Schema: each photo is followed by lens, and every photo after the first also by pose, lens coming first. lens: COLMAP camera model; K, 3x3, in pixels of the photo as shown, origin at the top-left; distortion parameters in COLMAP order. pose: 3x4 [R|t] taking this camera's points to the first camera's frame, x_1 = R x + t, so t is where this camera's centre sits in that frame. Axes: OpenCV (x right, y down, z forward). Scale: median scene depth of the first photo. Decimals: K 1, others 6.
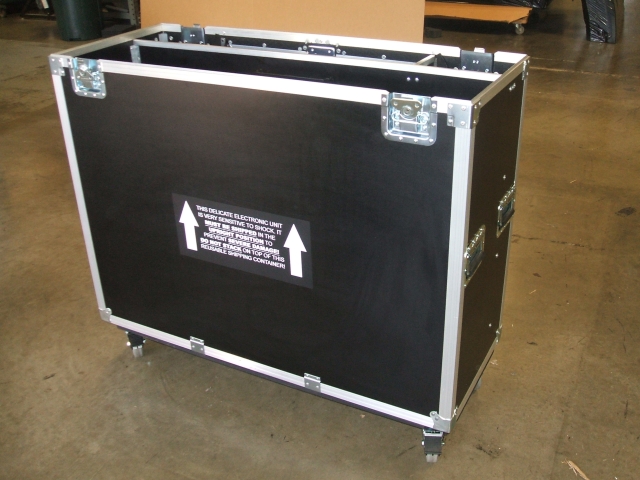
lens RADIAL K [[720.2, 0, 320.0], [0, 720.2, 240.0], [0, 0, 1]] dist [-0.103407, 0.018037]
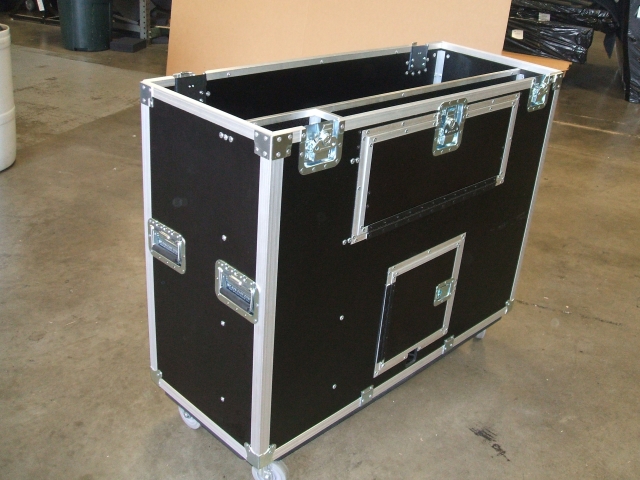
lens RADIAL K [[720.2, 0, 320.0], [0, 720.2, 240.0], [0, 0, 1]] dist [-0.103407, 0.018037]
pose [[0.991511, 0.063682, 0.113358, -0.164281], [-0.060427, 0.997662, -0.031924, -0.040836], [-0.115126, 0.024803, 0.993041, 0.100599]]
